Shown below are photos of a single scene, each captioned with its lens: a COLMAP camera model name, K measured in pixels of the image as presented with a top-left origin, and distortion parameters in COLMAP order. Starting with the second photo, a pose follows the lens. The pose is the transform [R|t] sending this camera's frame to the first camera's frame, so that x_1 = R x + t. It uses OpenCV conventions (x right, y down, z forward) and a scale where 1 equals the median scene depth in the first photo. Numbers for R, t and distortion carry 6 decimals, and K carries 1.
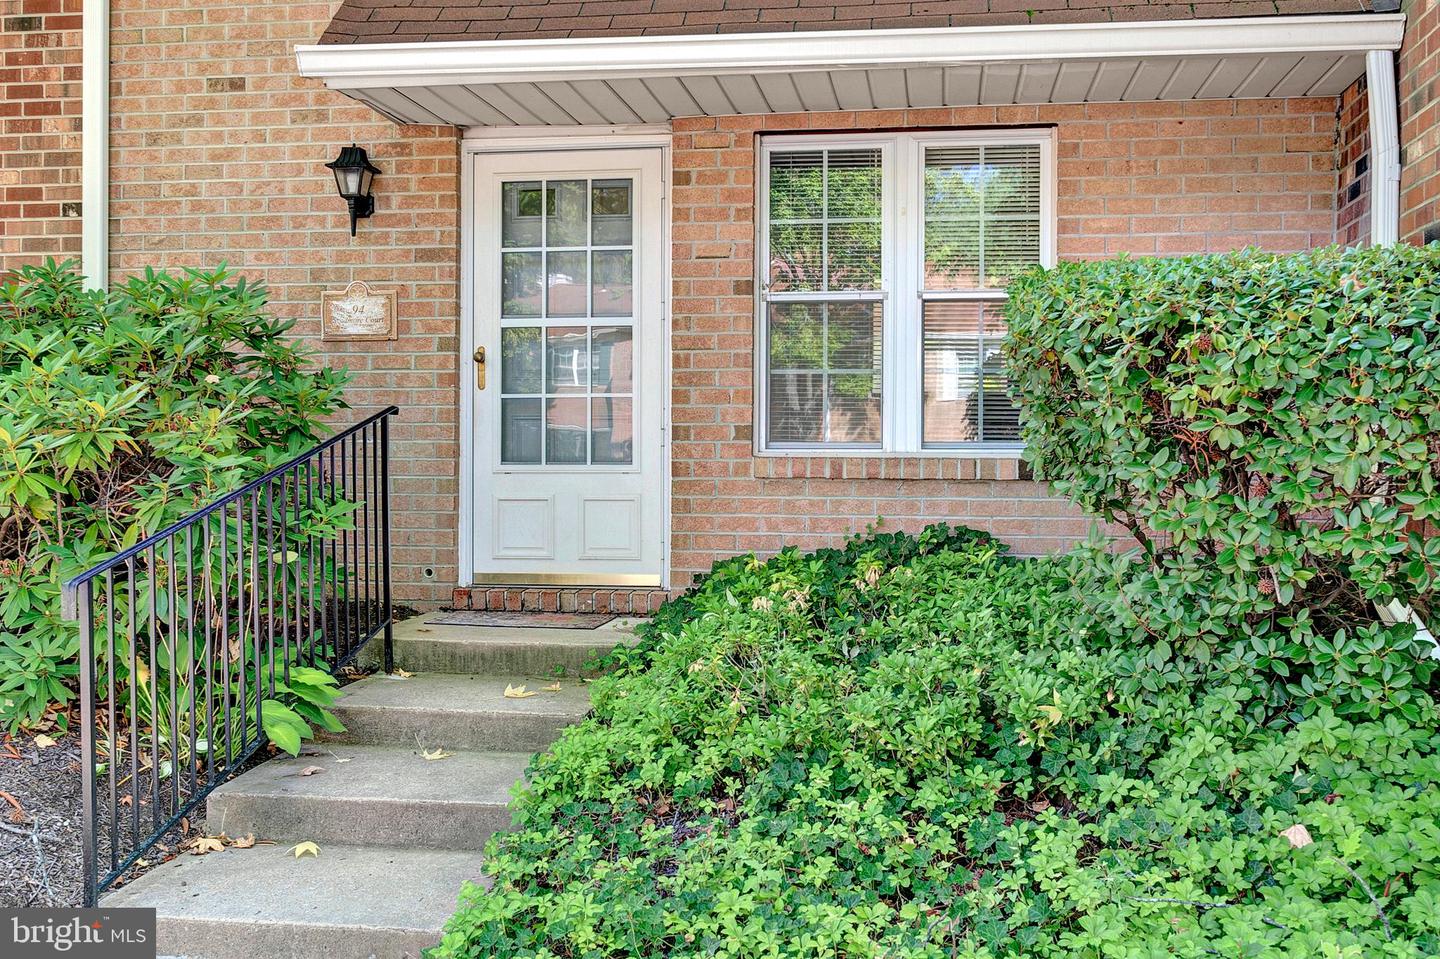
lens RADIAL K [[1494.6, 0, 721.7], [0, 1494.6, 478.7], [0, 0, 1]] dist [-0.009516, 0.000000]
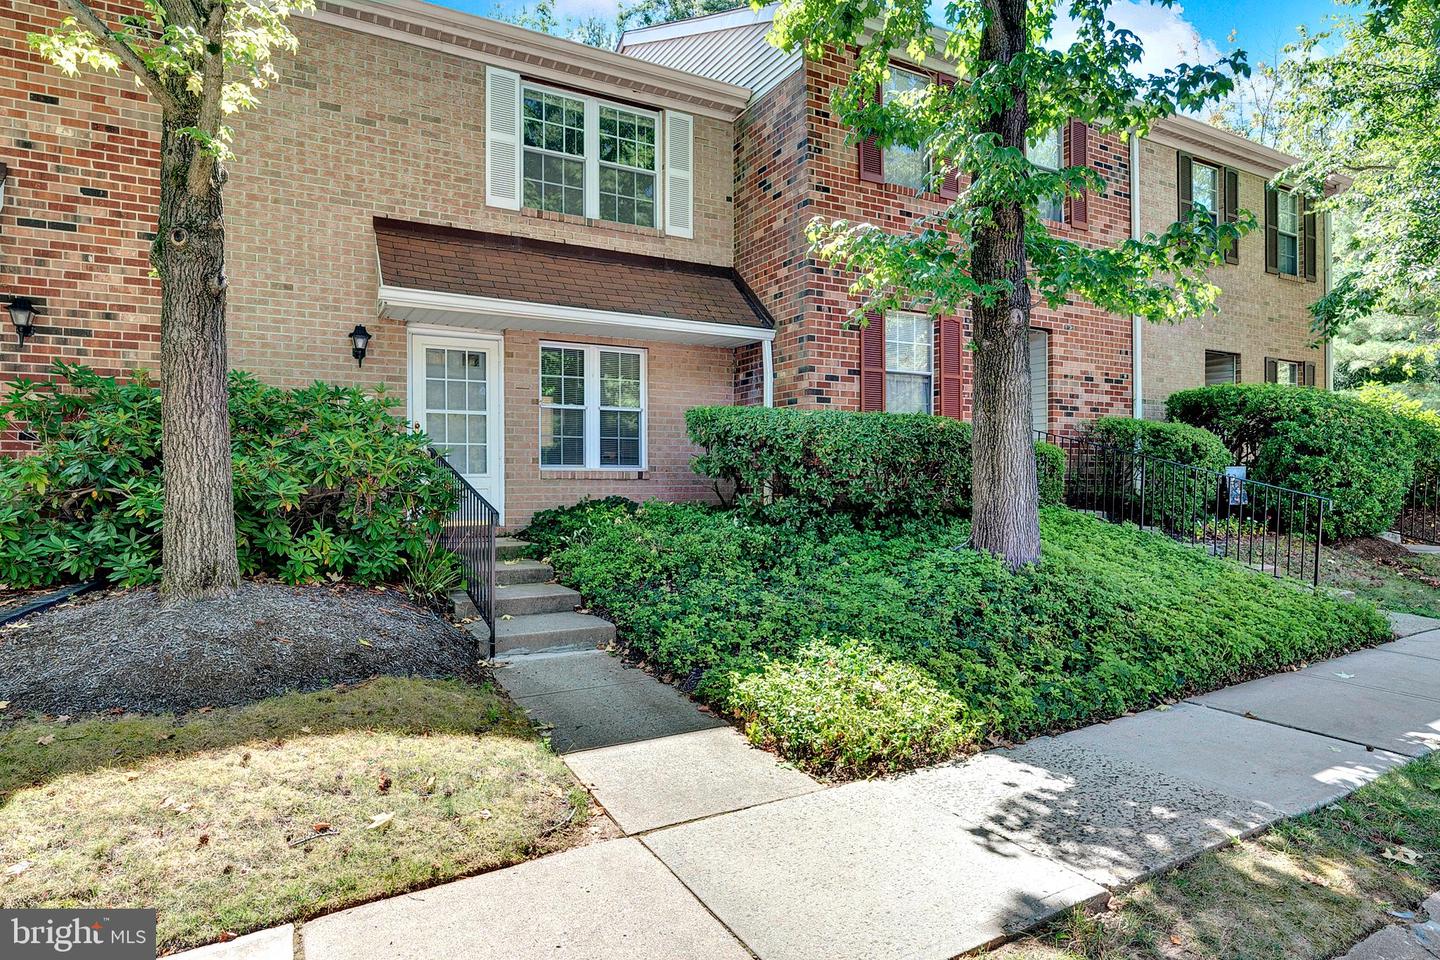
lens RADIAL K [[798.4, 0, 719.8], [0, 798.4, 475.1], [0, 0, 1]] dist [0.000105, -0.000185]
pose [[0.793676, -0.002864, 0.608335, -0.527883], [0.014146, 0.999805, -0.013748, 0.014745], [-0.608177, 0.019517, 0.793562, -0.216844]]
